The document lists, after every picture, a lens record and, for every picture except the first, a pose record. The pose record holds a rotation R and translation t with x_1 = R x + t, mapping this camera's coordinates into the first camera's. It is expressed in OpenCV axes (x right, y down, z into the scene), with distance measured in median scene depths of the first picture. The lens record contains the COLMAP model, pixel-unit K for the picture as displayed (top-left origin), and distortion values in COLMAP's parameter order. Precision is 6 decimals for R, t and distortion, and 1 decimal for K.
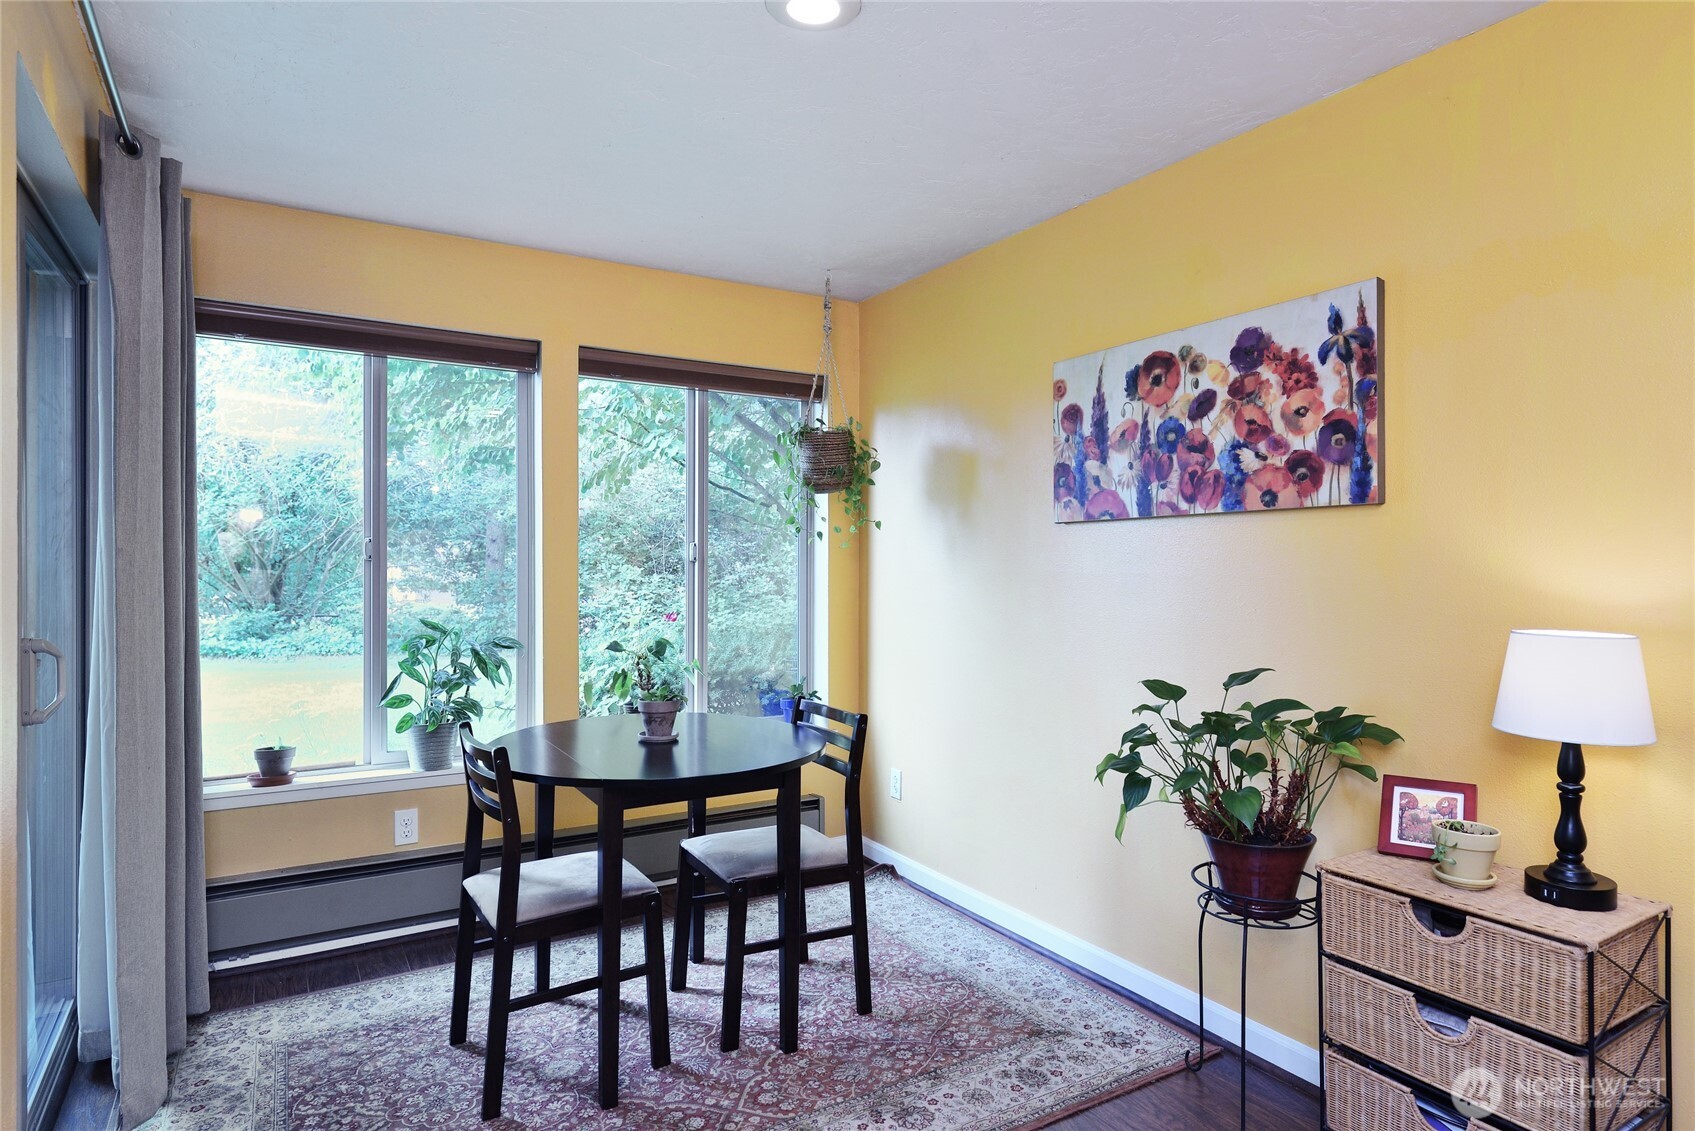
lens RADIAL K [[941.4, 0, 847.5], [0, 941.4, 565.5], [0, 0, 1]] dist [0.002555, 0.001077]
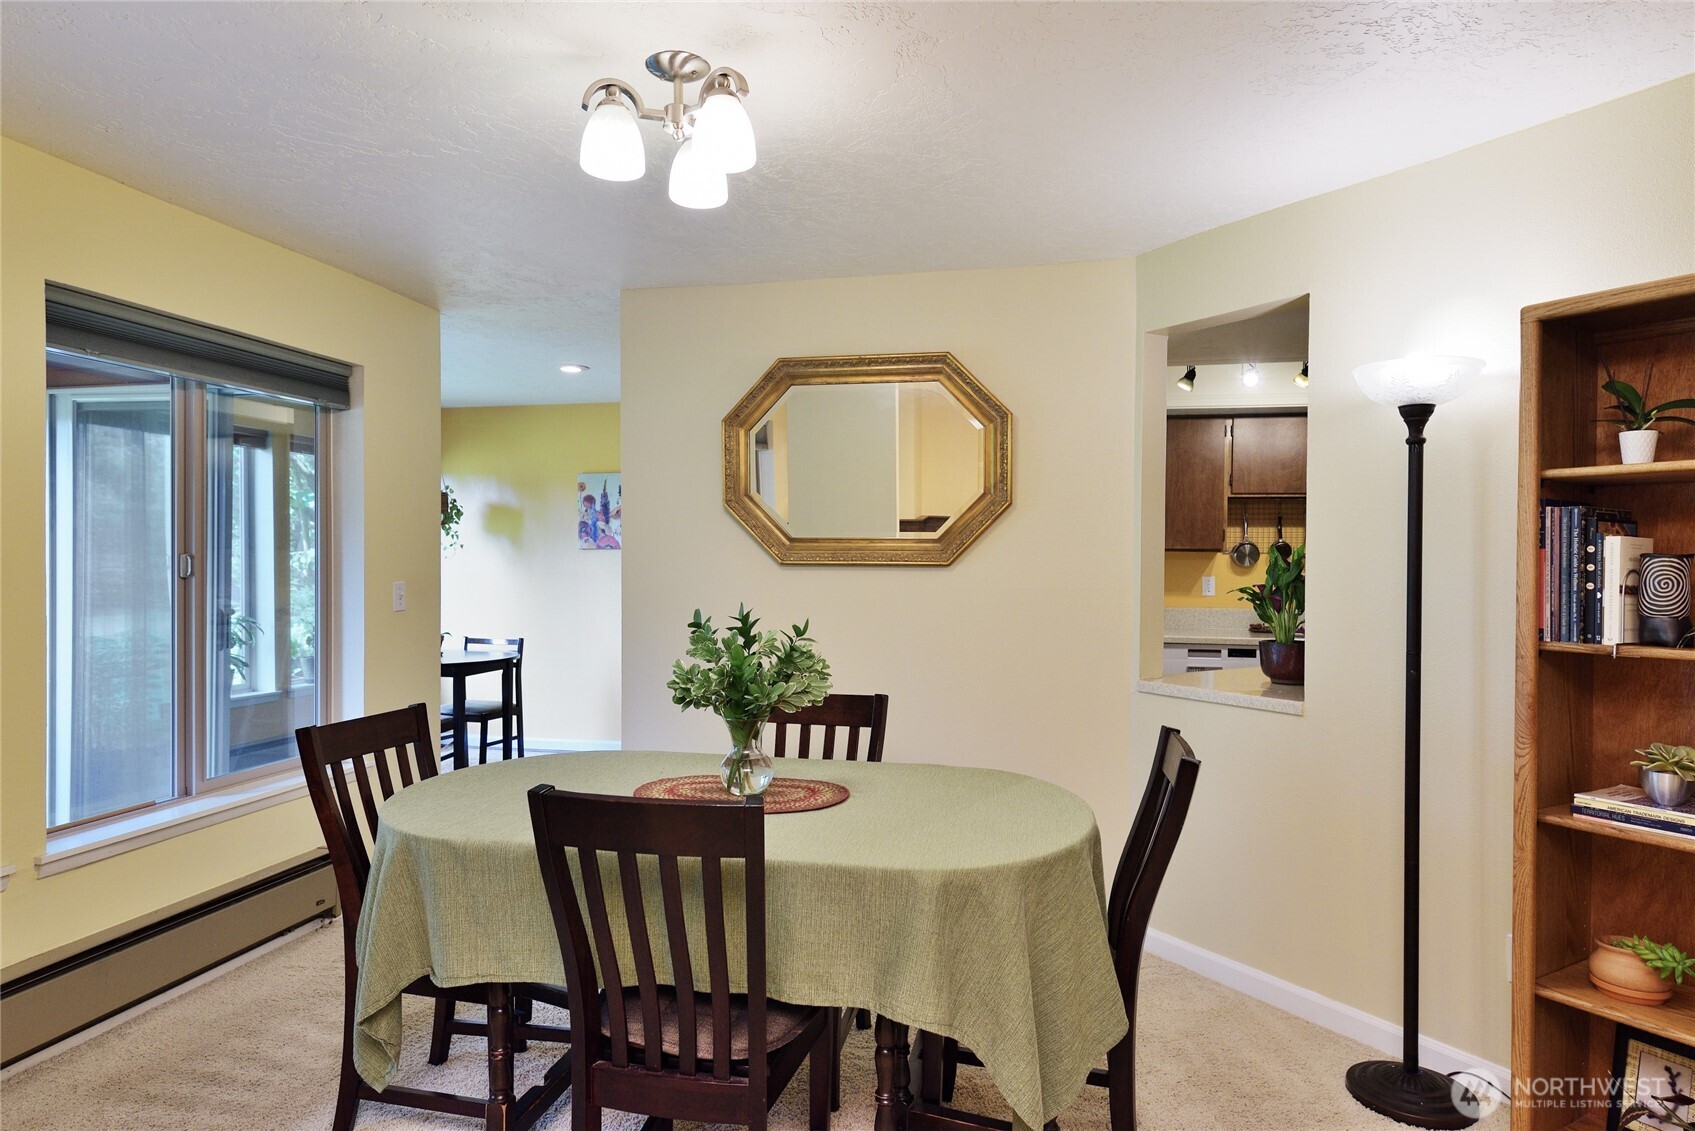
lens RADIAL K [[968.1, 0, 847.5], [0, 968.1, 565.5], [0, 0, 1]] dist [0.000560, 0.000061]
pose [[0.712519, -0.000888, 0.701652, -0.903021], [-0.001169, 0.999996, 0.002453, -0.013145], [-0.701652, -0.002568, 0.712515, -1.013172]]
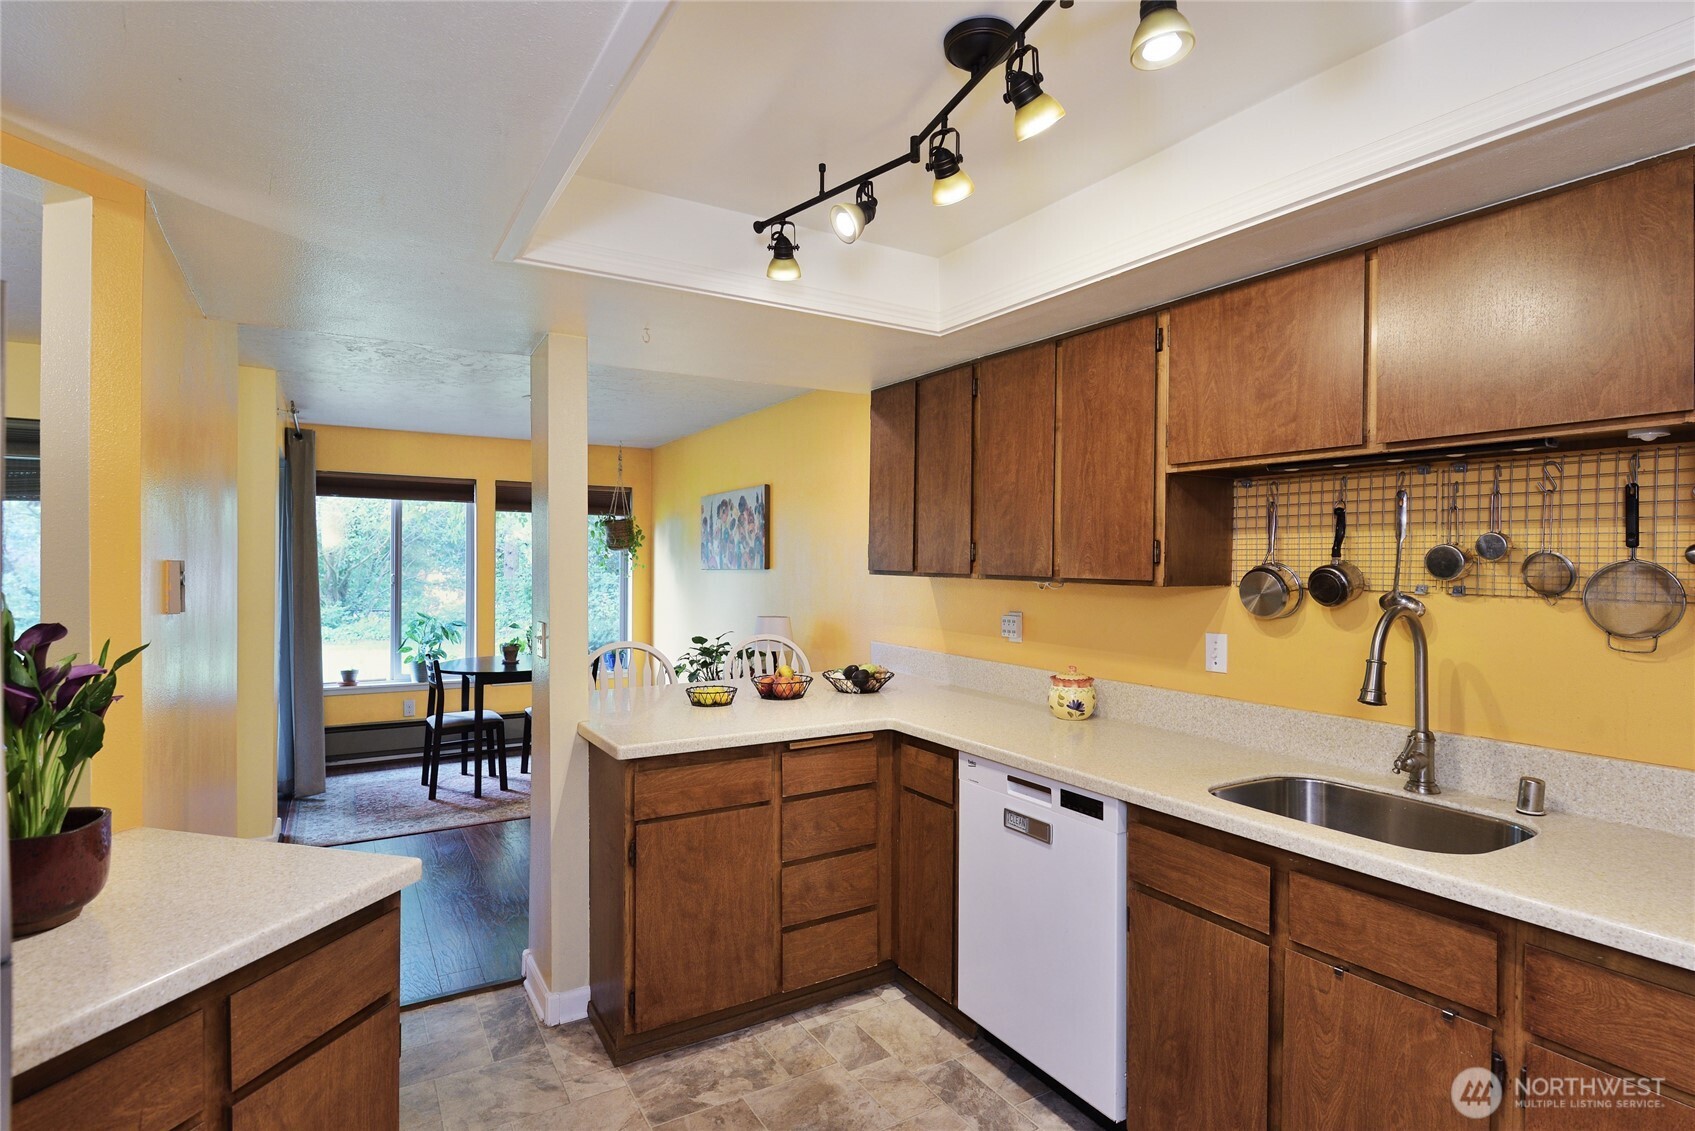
lens RADIAL K [[844.0, 0, 847.5], [0, 844.0, 565.5], [0, 0, 1]] dist [-0.015799, -0.000722]
pose [[0.999989, 0.004540, -0.000658, 0.571016], [-0.004542, 0.999983, -0.003551, -0.049590], [0.000642, 0.003554, 0.999993, -0.986046]]
